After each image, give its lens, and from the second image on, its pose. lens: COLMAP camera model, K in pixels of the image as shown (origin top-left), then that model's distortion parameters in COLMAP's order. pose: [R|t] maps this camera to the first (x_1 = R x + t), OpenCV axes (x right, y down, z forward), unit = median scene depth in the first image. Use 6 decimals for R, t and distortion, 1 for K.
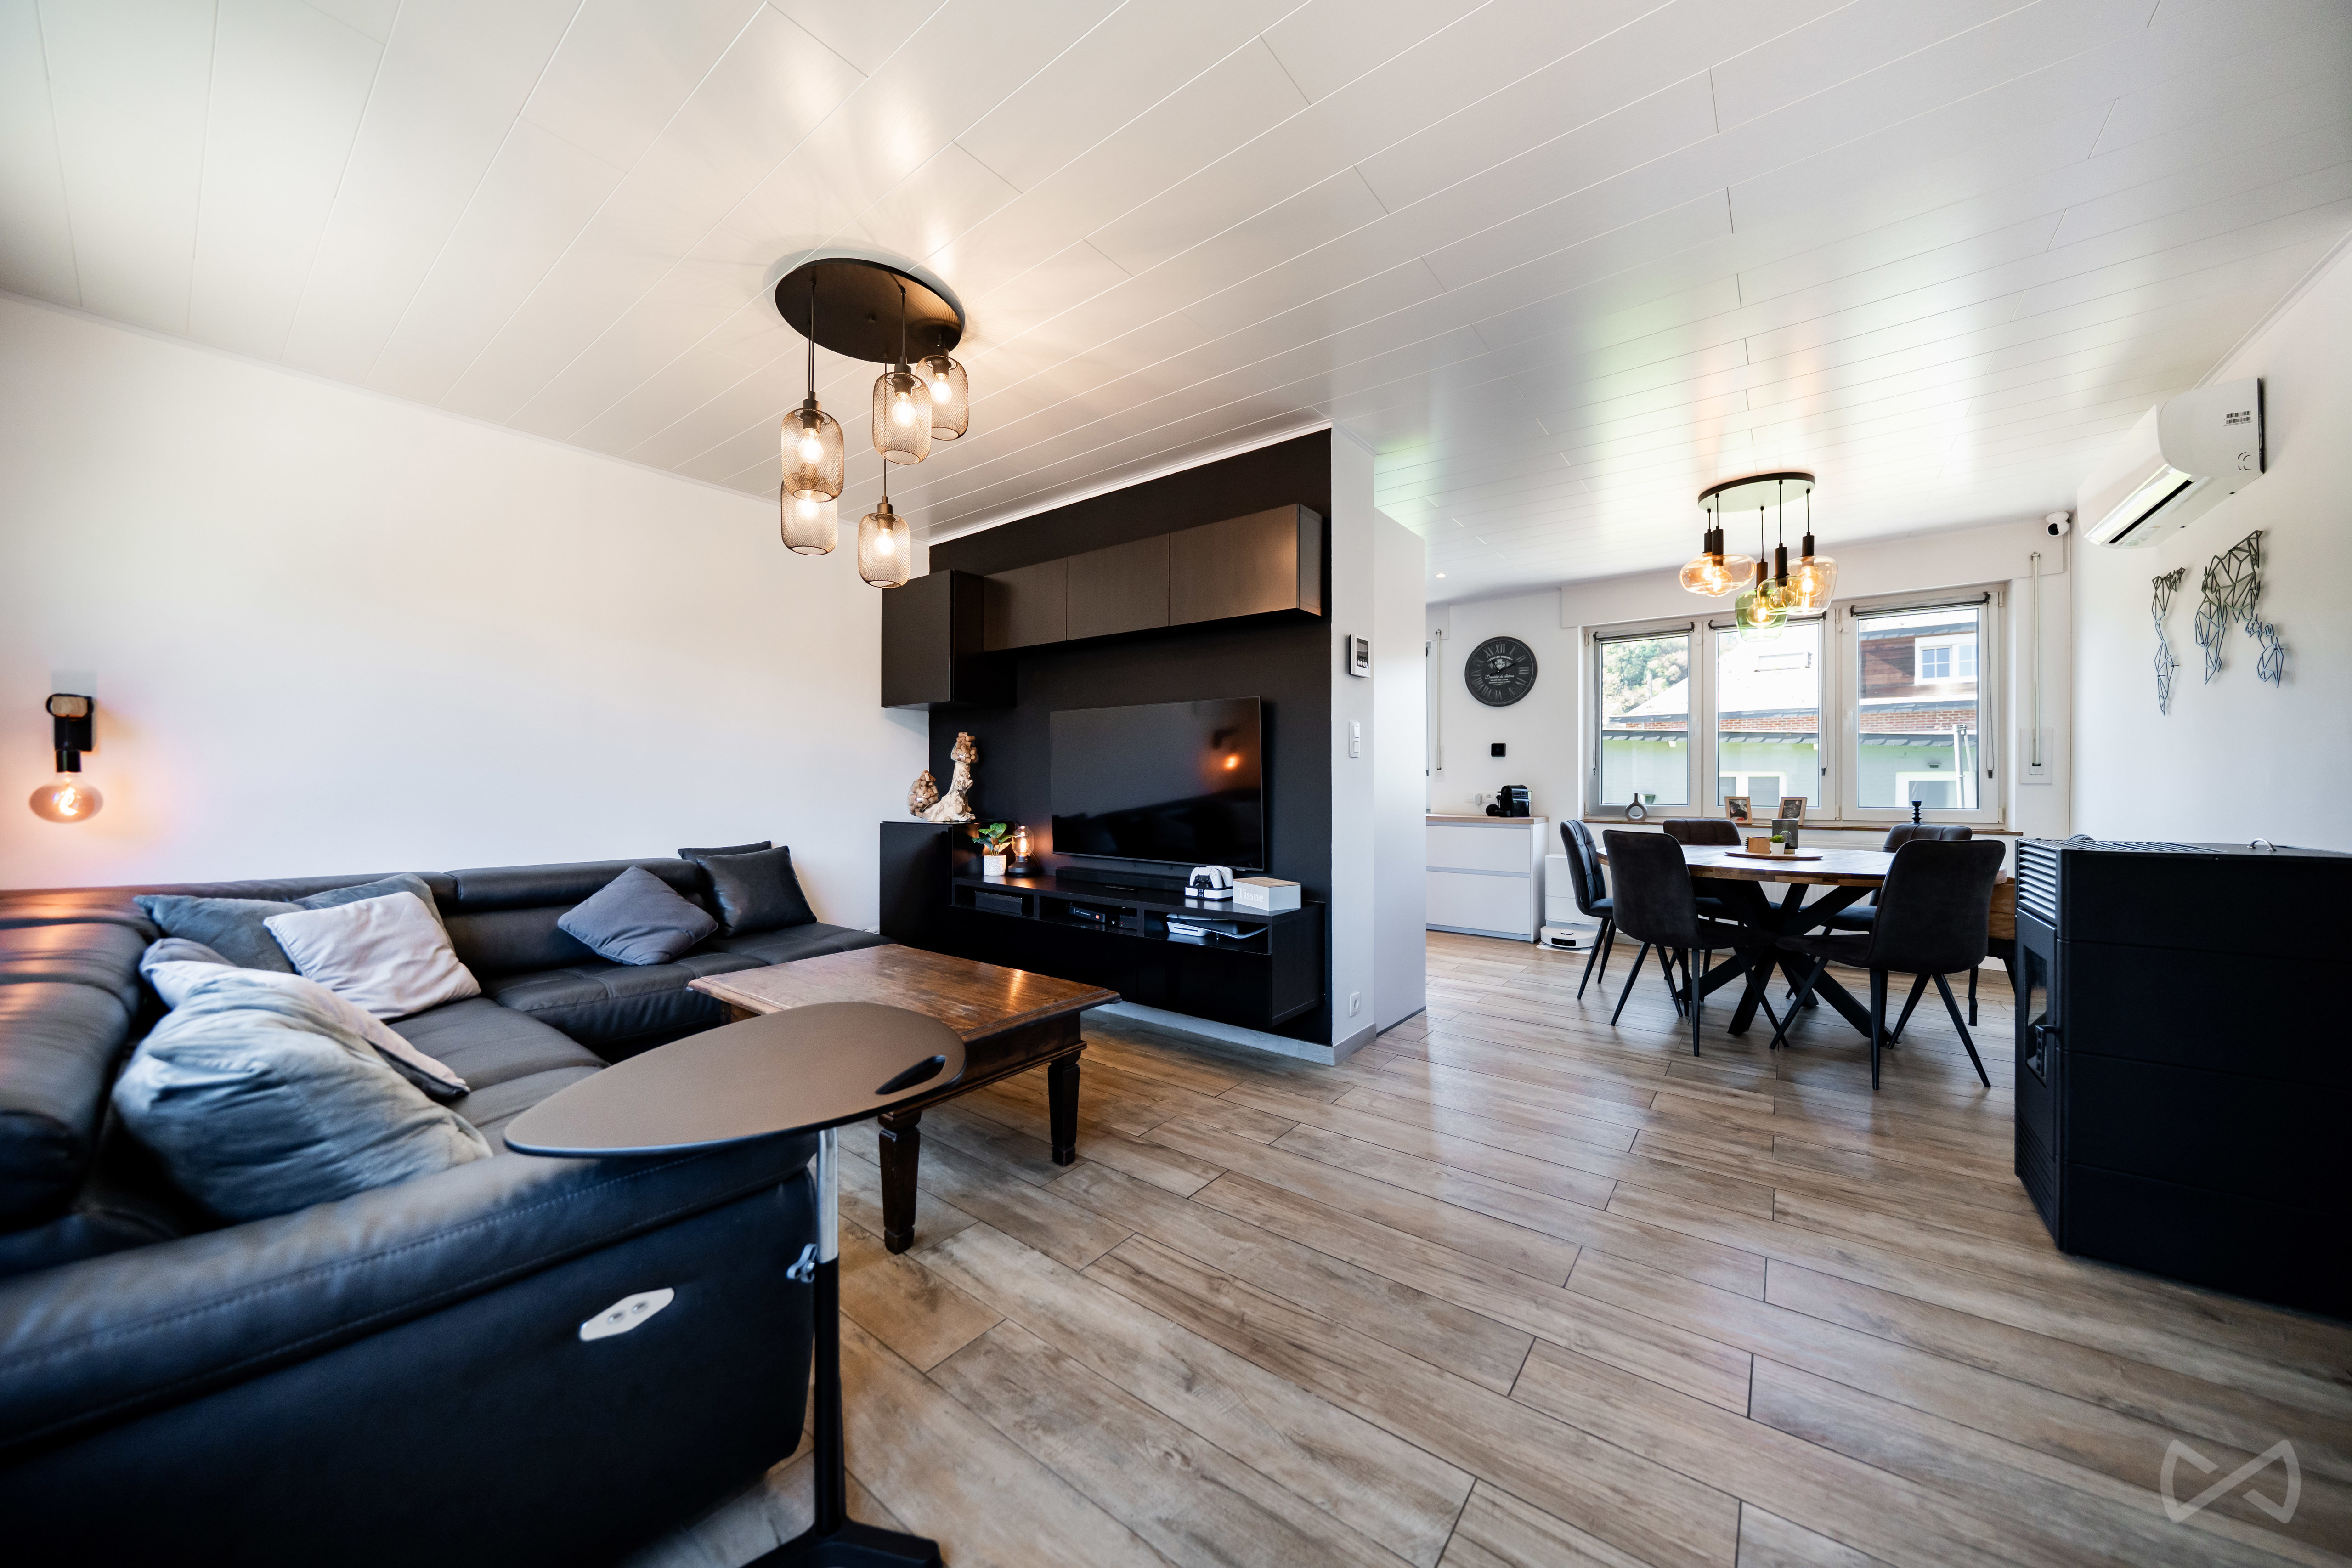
lens RADIAL K [[803.6, 0, 1172.1], [0, 803.6, 798.8], [0, 0, 1]] dist [-0.000817, -0.000163]
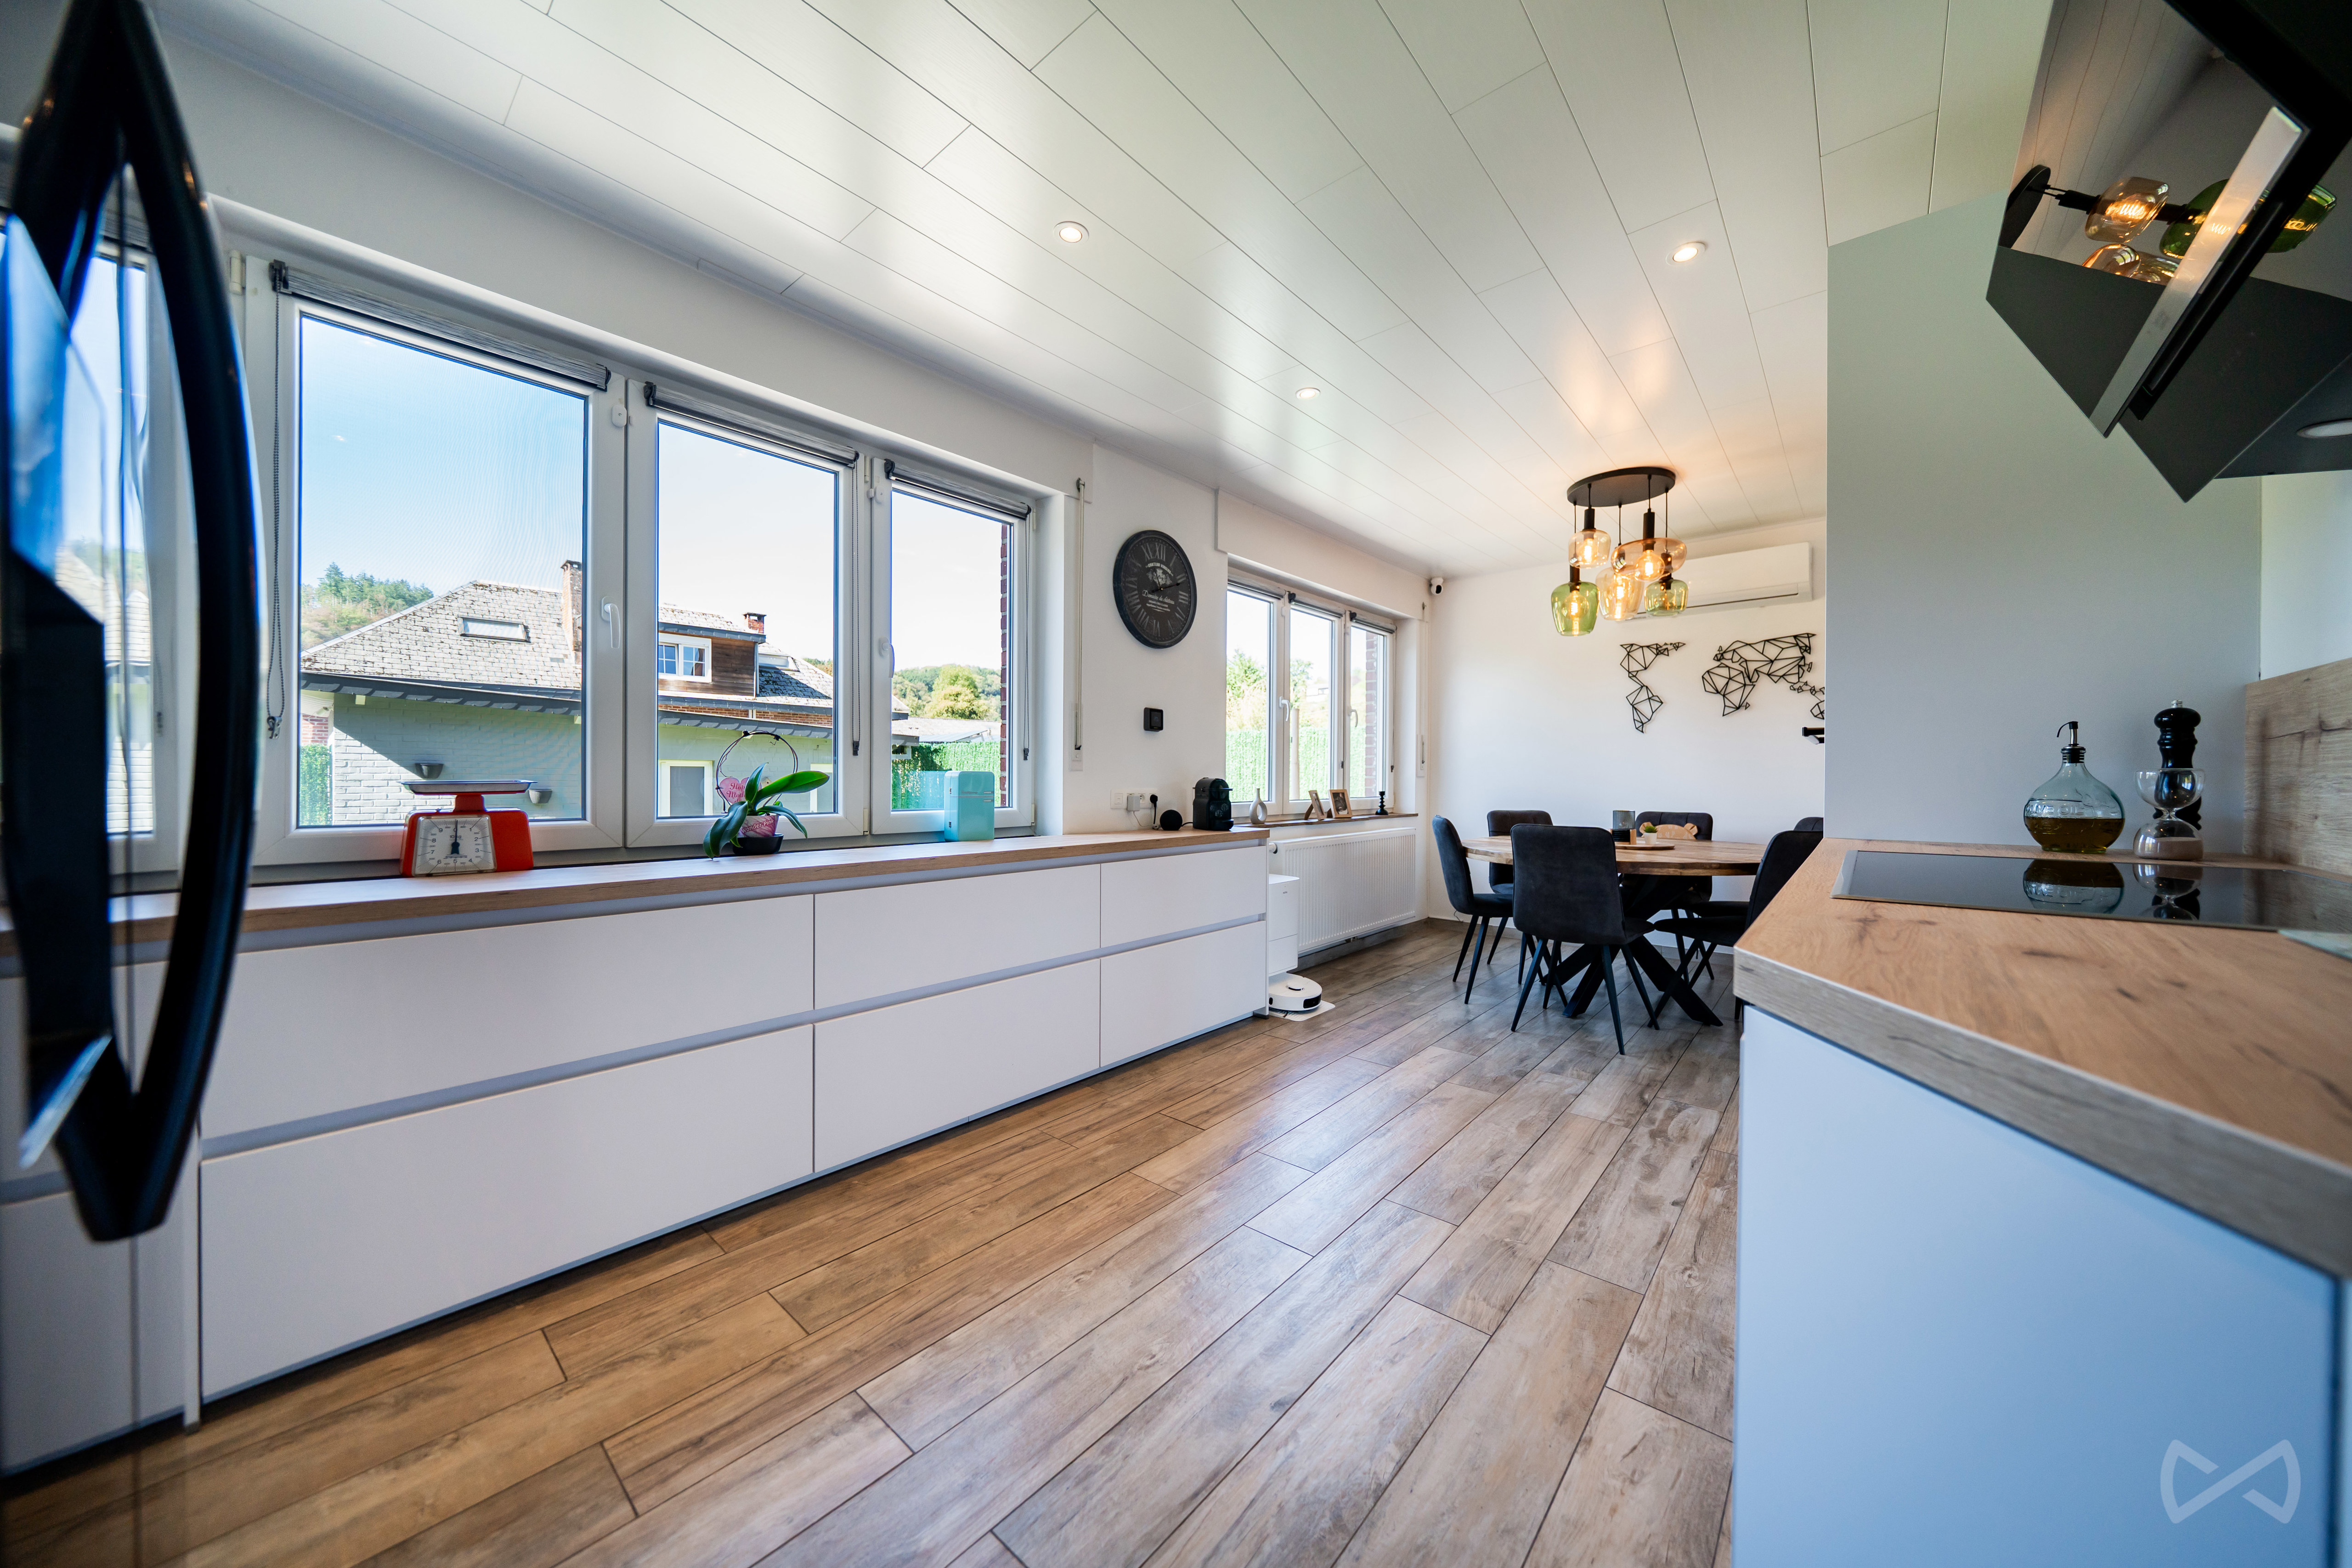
lens RADIAL K [[803.6, 0, 1196.6], [0, 803.6, 788.0], [0, 0, 1]] dist [-0.000817, -0.000163]
pose [[0.055613, -0.012793, 0.998370, -0.198011], [0.015022, 0.999815, 0.011975, -0.015491], [-0.998339, 0.014332, 0.055795, 0.937409]]
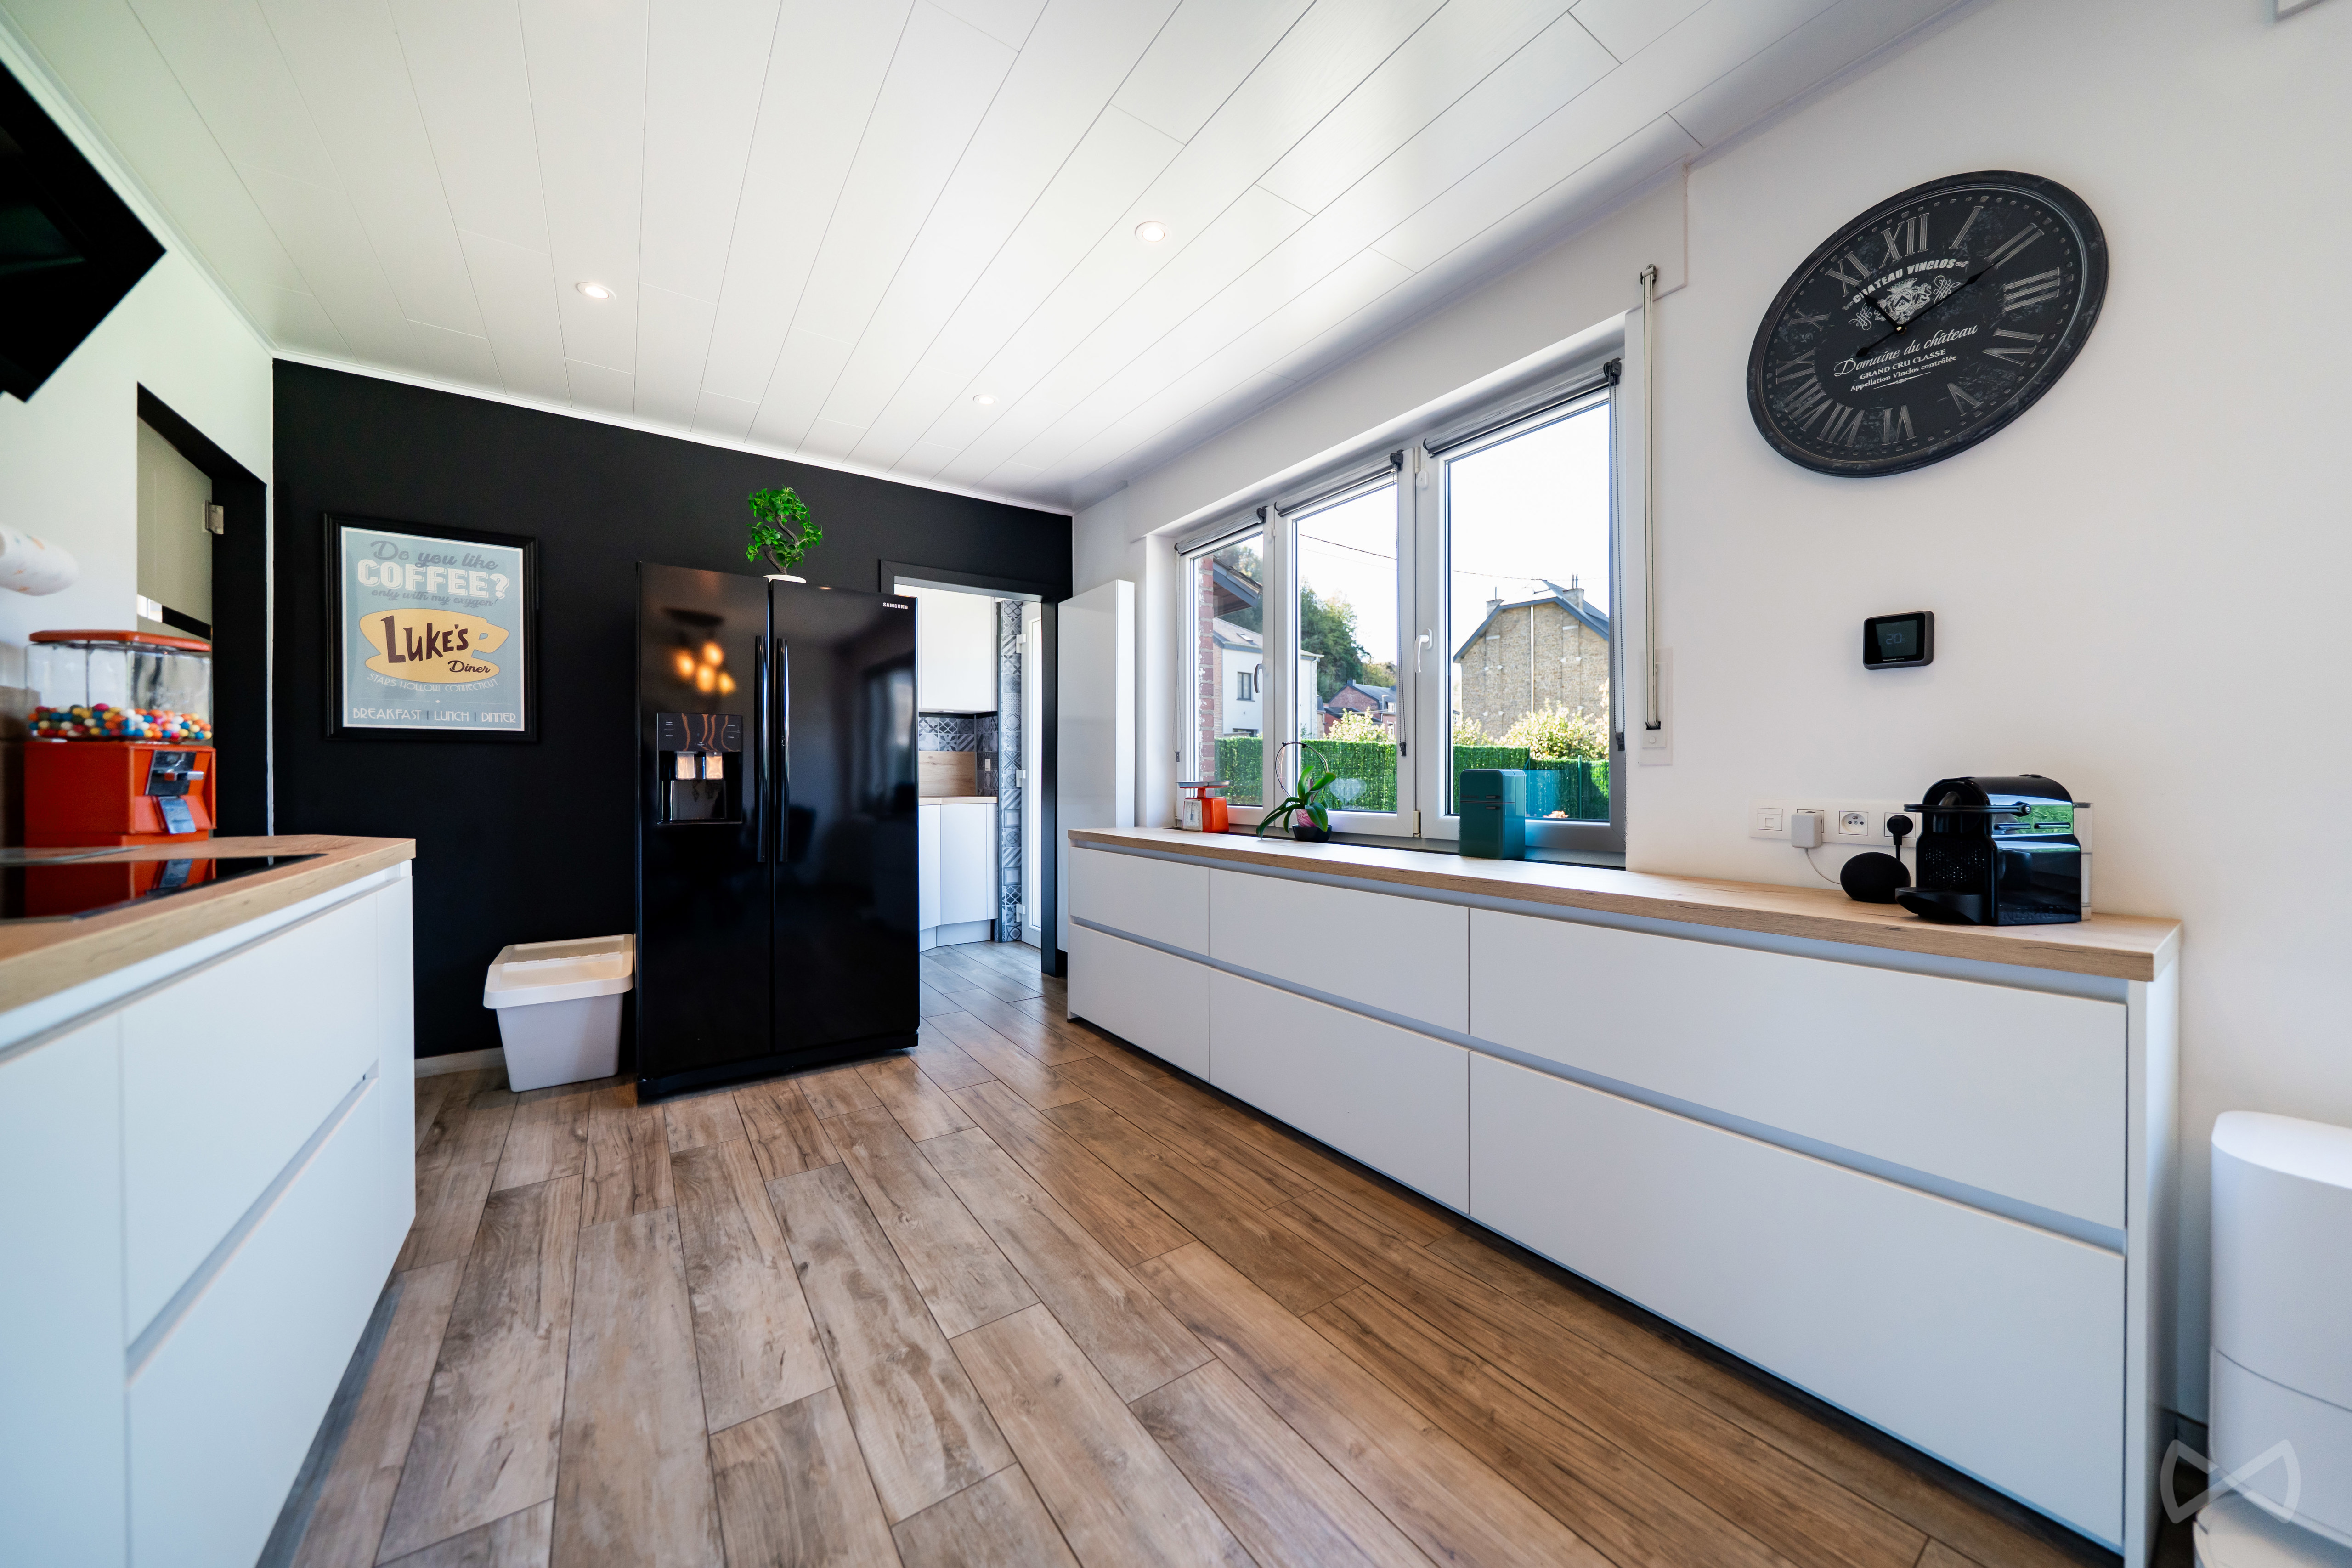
lens RADIAL K [[803.6, 0, 1170.0], [0, 803.6, 784.0], [0, 0, 1]] dist [-0.000817, -0.000163]
pose [[0.947873, -0.000499, -0.318647, 0.266697], [-0.002929, 0.999943, -0.010279, -0.010750], [0.318634, 0.010676, 0.947818, 0.682365]]
